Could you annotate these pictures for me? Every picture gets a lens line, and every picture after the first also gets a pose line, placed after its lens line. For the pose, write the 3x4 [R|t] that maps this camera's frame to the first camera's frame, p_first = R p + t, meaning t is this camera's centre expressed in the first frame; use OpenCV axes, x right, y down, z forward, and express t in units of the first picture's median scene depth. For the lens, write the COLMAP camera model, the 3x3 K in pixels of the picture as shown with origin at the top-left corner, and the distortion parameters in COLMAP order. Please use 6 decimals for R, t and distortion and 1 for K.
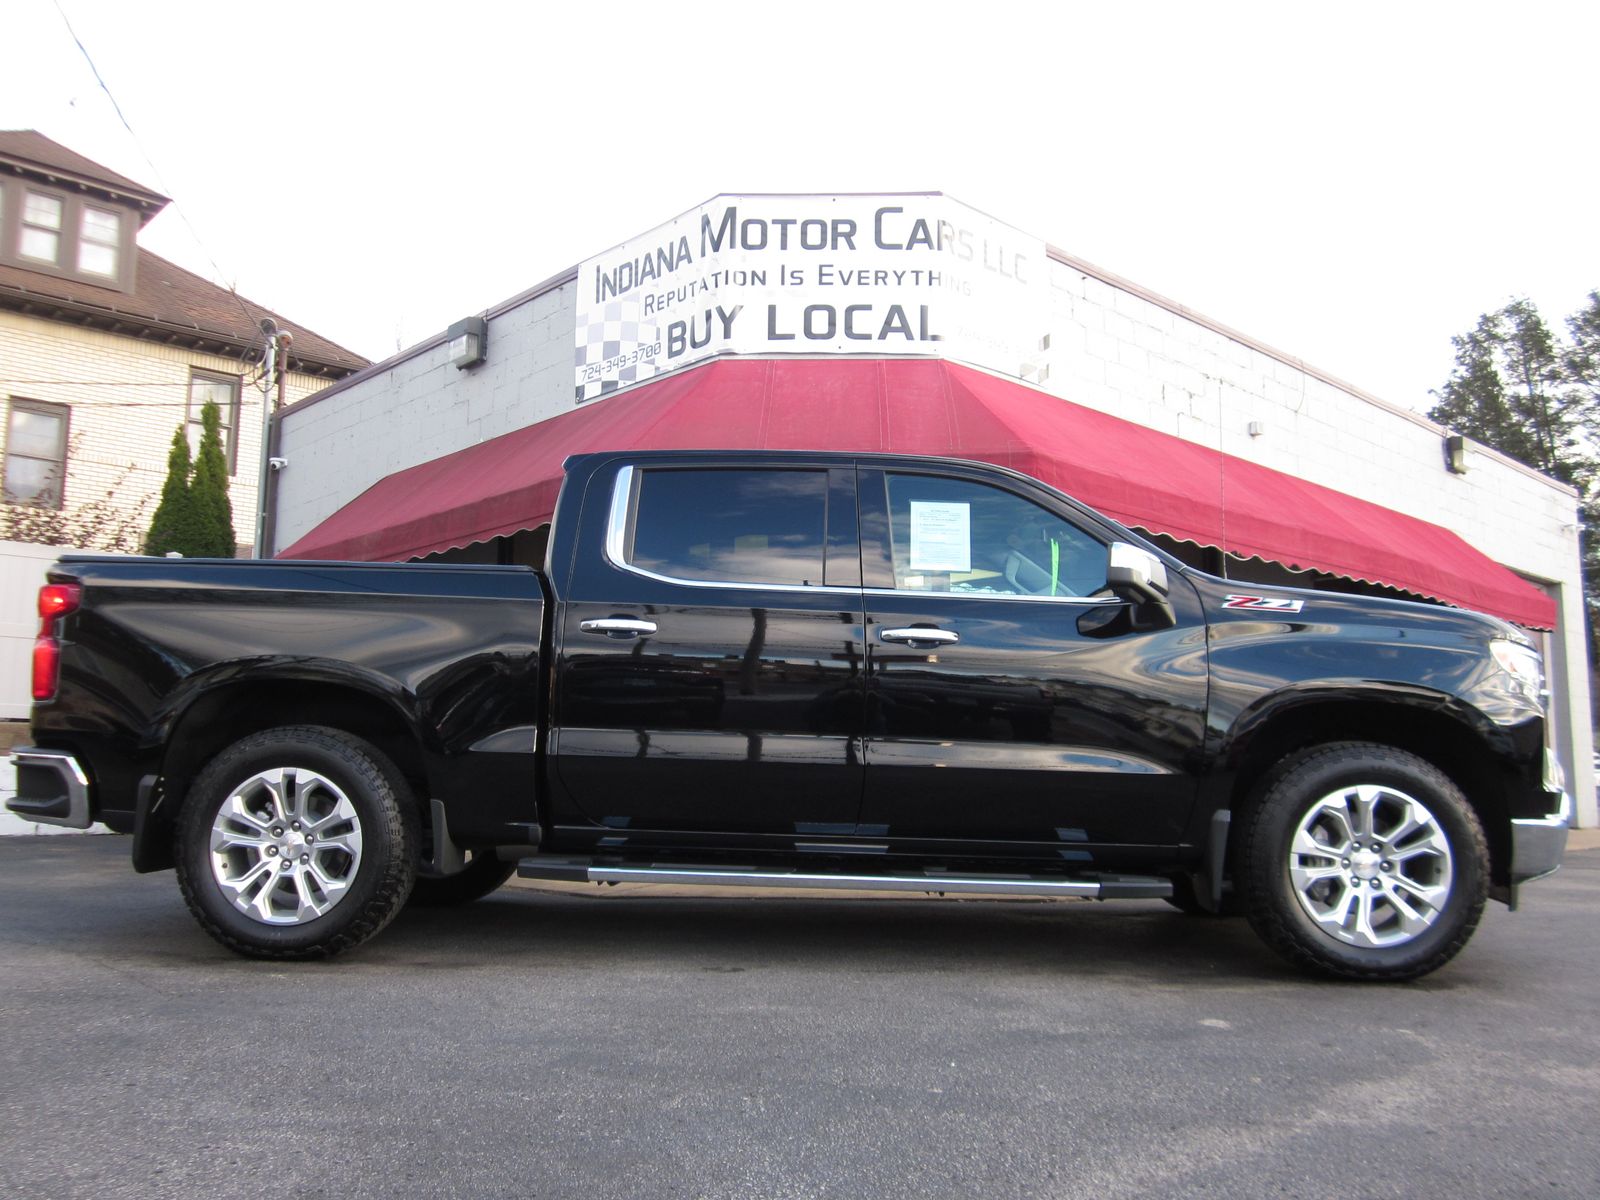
lens RADIAL K [[1349.0, 0, 818.7], [0, 1349.0, 595.6], [0, 0, 1]] dist [-0.033945, 0.001160]
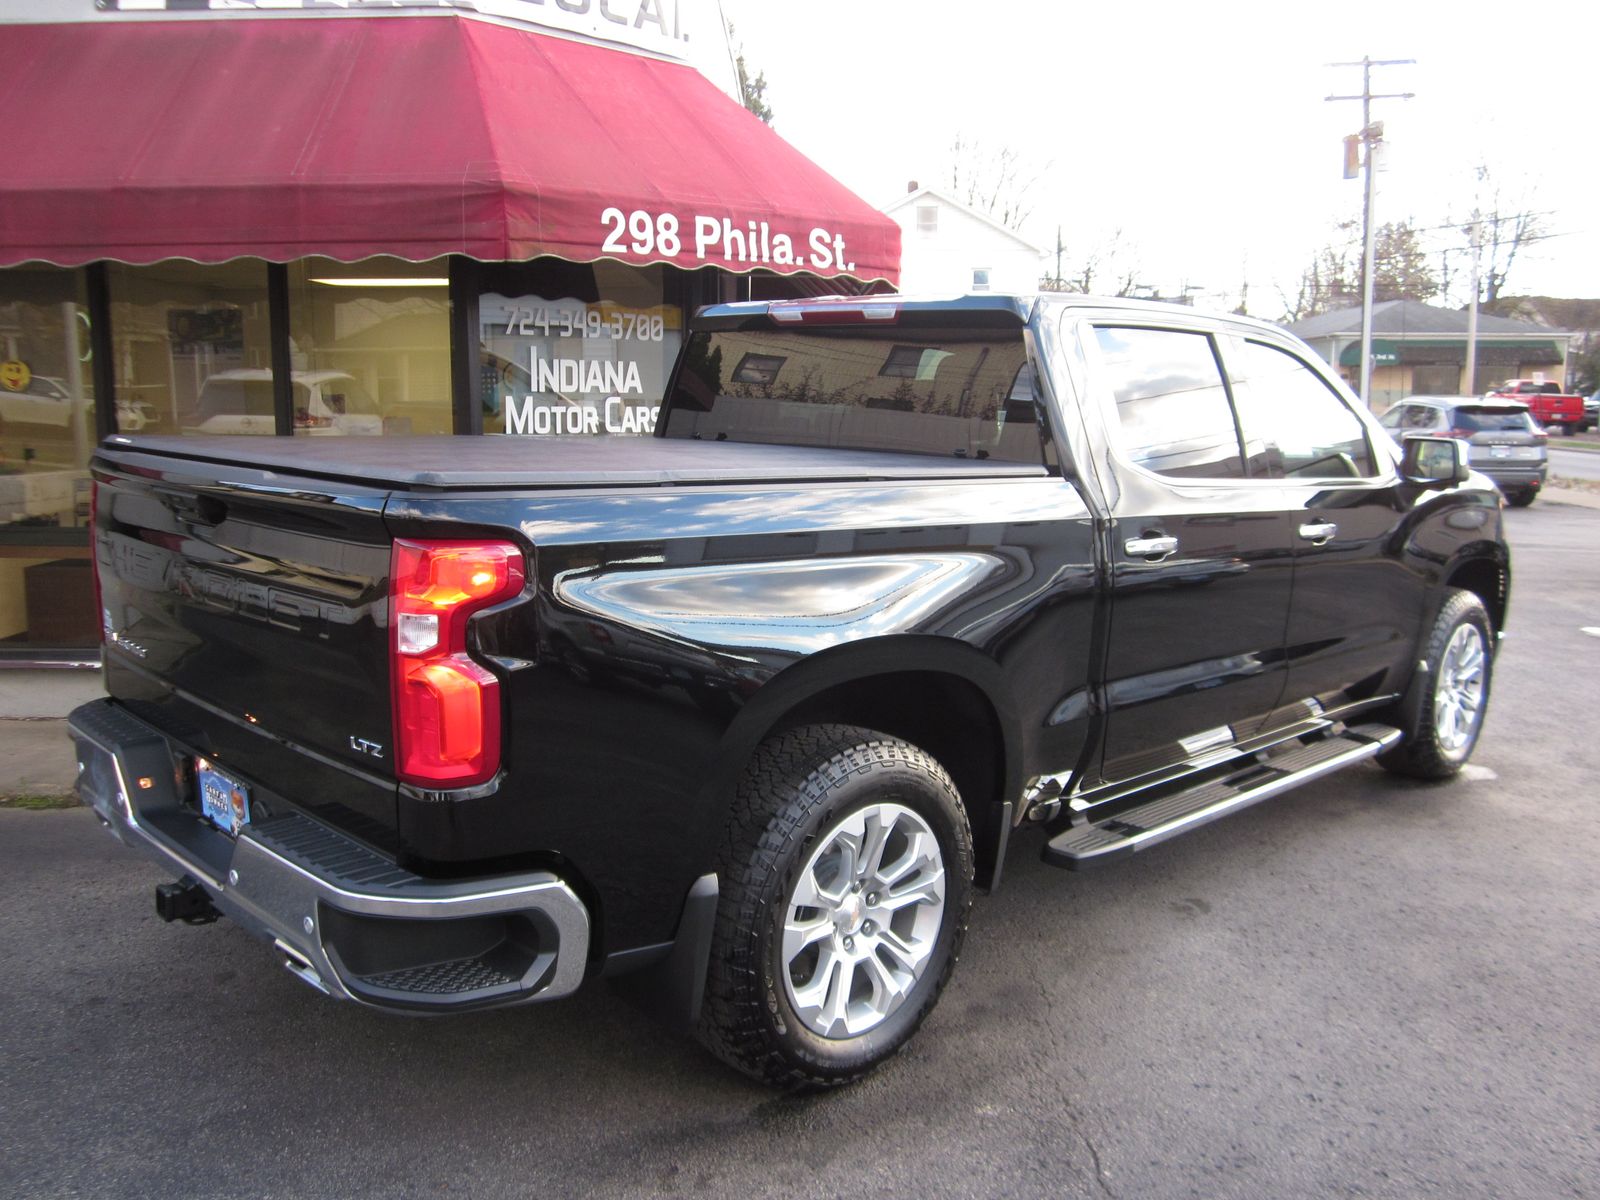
lens RADIAL K [[1335.9, 0, 798.1], [0, 1335.9, 598.6], [0, 0, 1]] dist [-0.029721, 0.003593]
pose [[0.699635, -0.110030, 0.705977, -0.467125], [-0.092689, 0.965745, 0.242373, -0.065029], [-0.708463, -0.235008, 0.665471, 0.339308]]
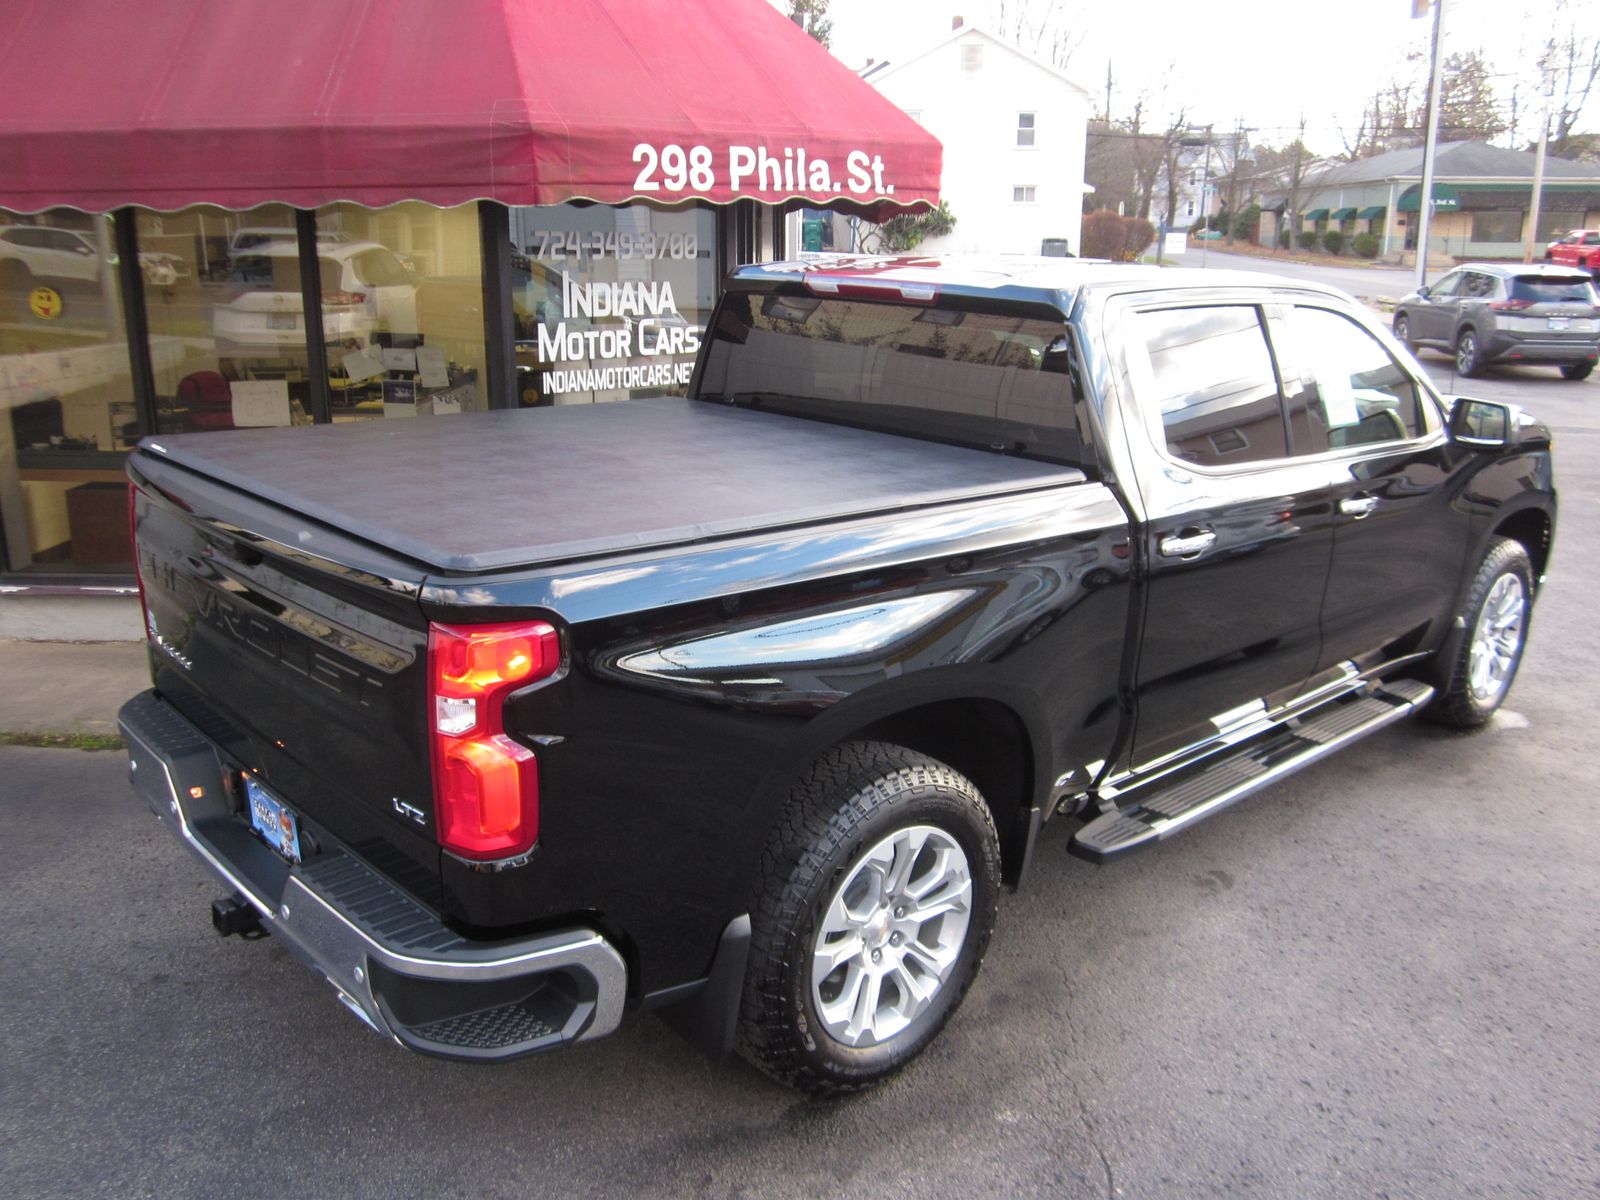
lens RADIAL K [[1335.9, 0, 798.1], [0, 1335.9, 598.6], [0, 0, 1]] dist [-0.029721, 0.003593]
pose [[0.718883, -0.185217, 0.670001, -0.460365], [-0.092103, 0.929972, 0.355907, -0.111756], [-0.689002, -0.317565, 0.651482, 0.351565]]
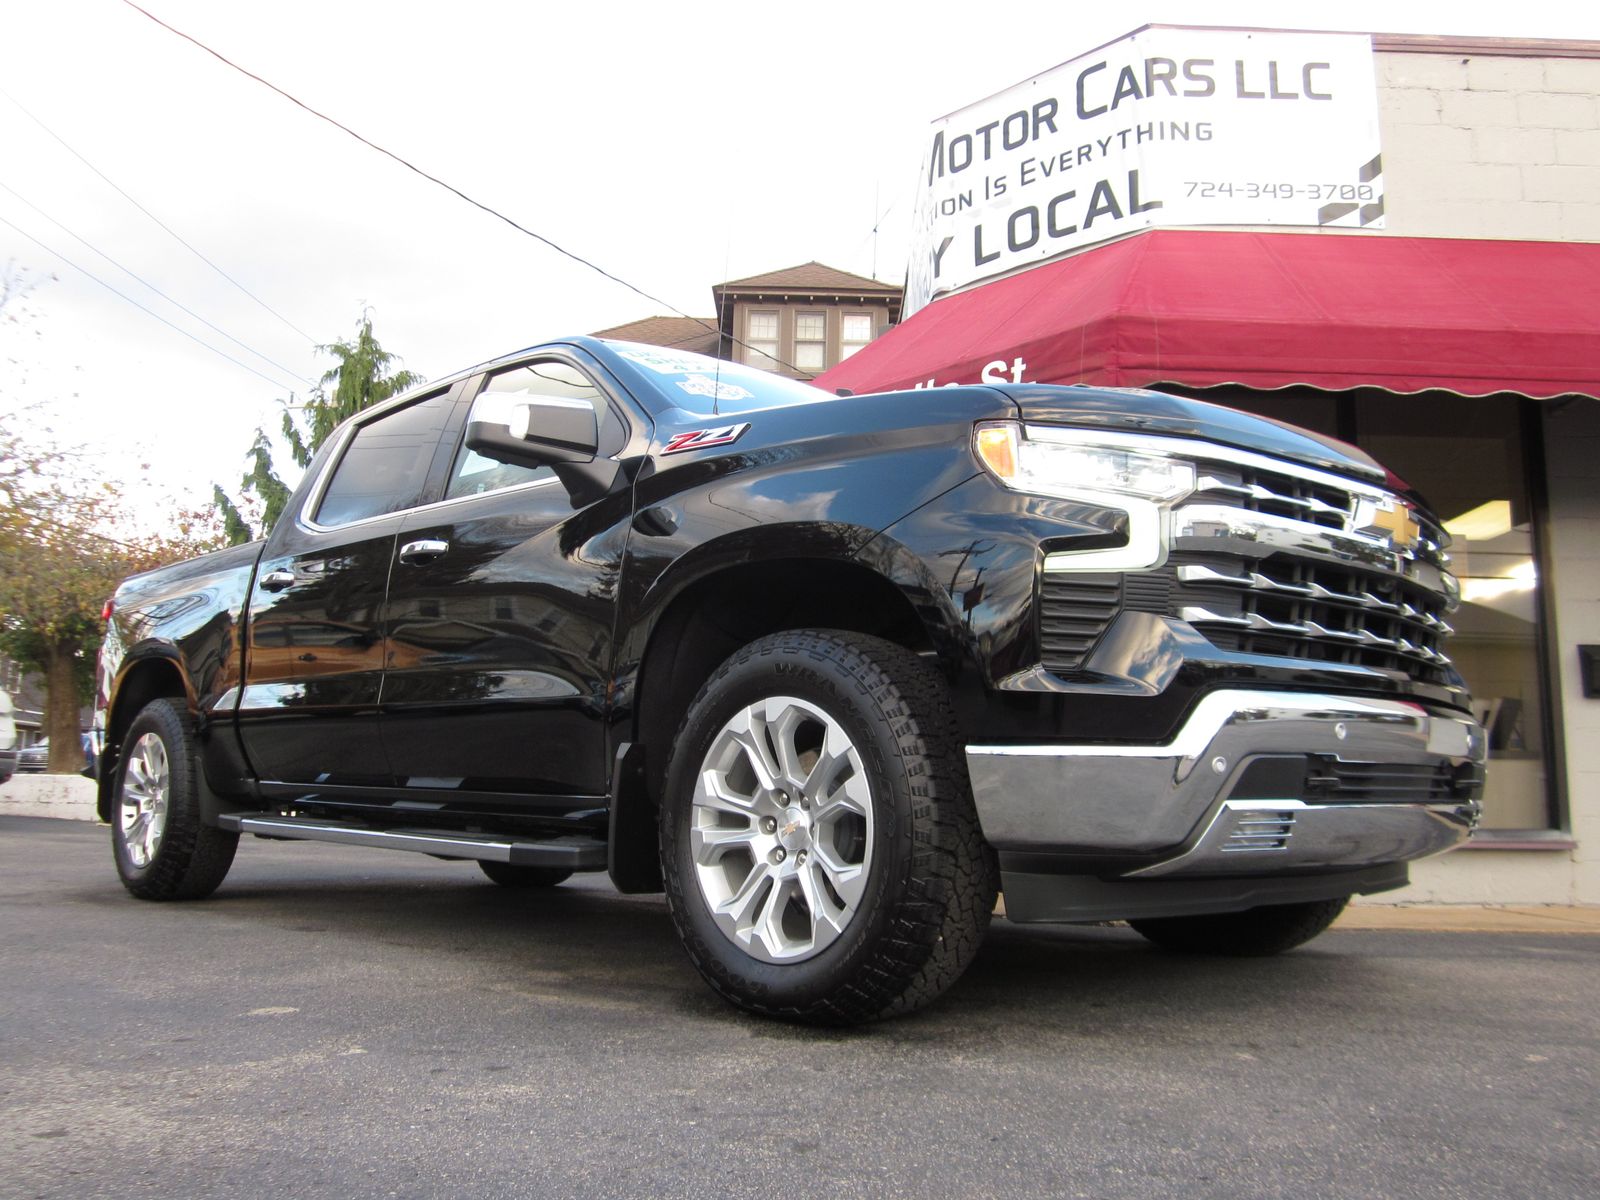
lens RADIAL K [[1363.1, 0, 792.5], [0, 1363.1, 591.3], [0, 0, 1]] dist [-0.052012, 0.004118]
pose [[0.713299, -0.108115, -0.692471, 0.455369], [0.073380, 0.994120, -0.079624, 0.076630], [0.697008, 0.005983, 0.717038, 0.297291]]
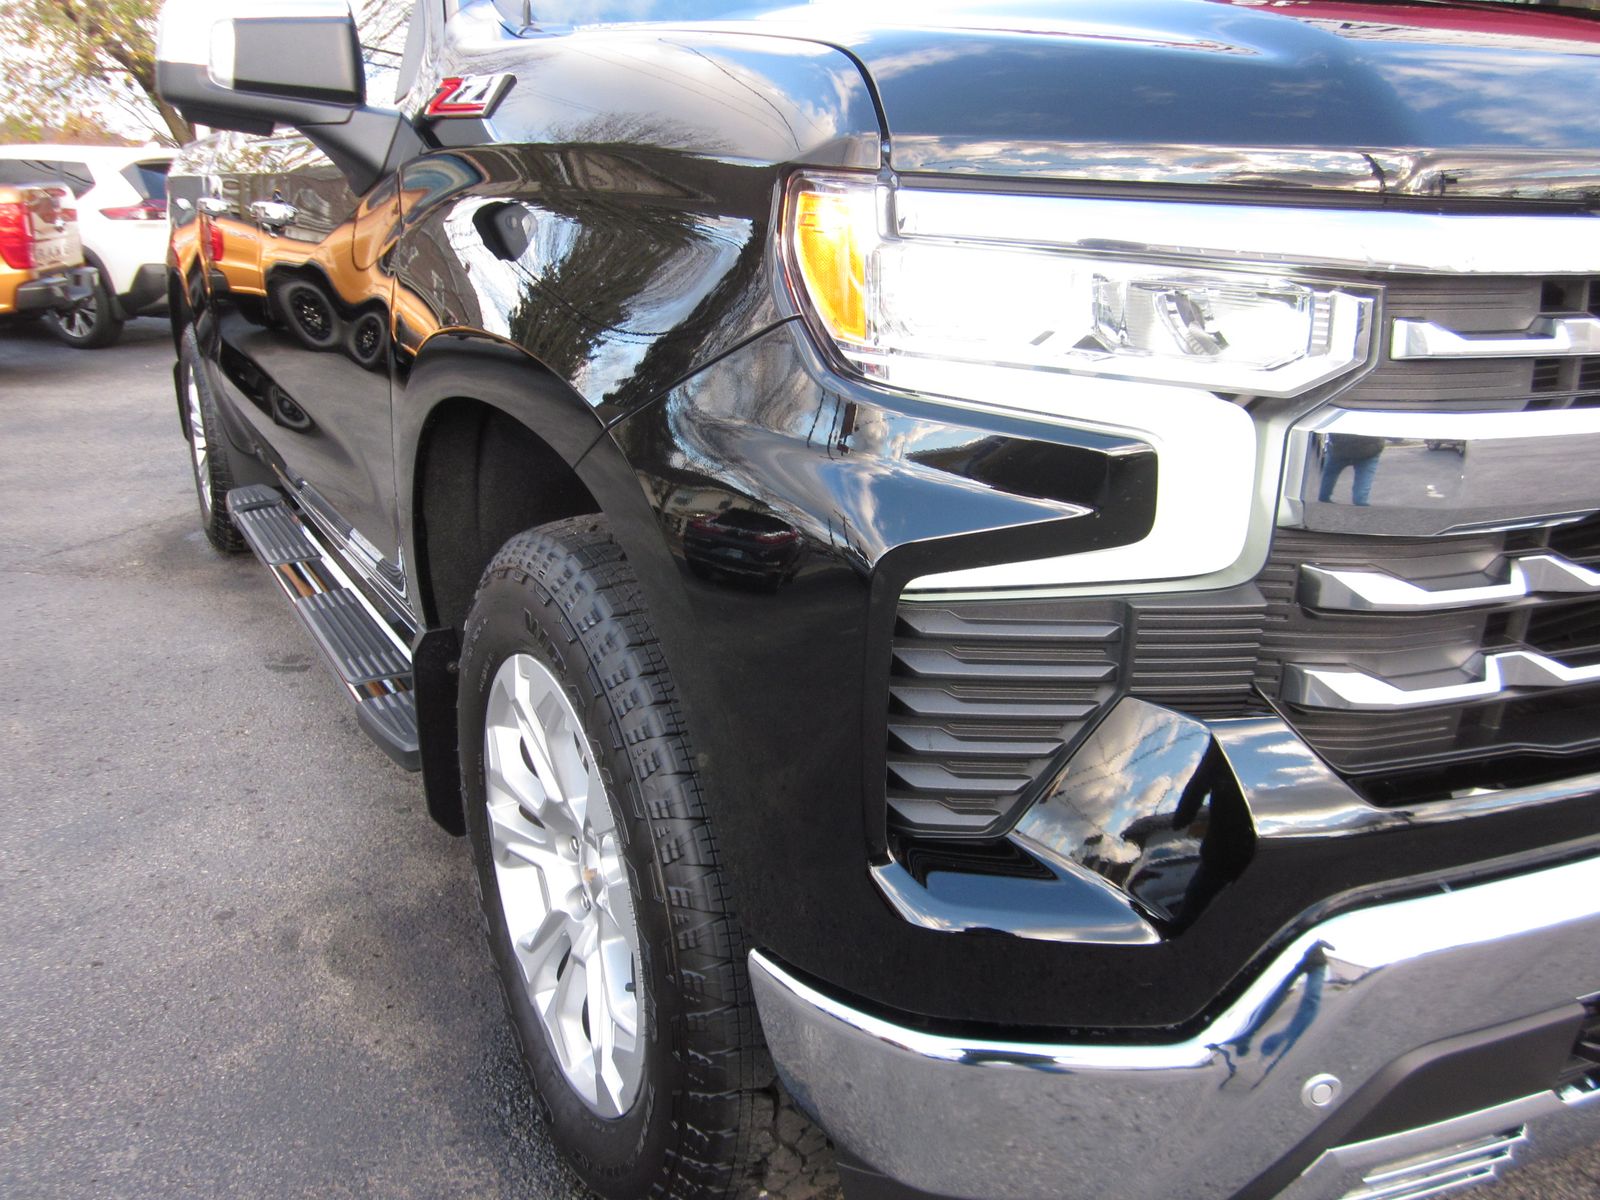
lens RADIAL K [[1335.9, 0, 798.1], [0, 1335.9, 598.6], [0, 0, 1]] dist [-0.029721, 0.003593]
pose [[0.494088, 0.225537, -0.839649, 0.380679], [0.119001, 0.939133, 0.322286, 0.015230], [0.861229, -0.259157, 0.437175, 0.488626]]
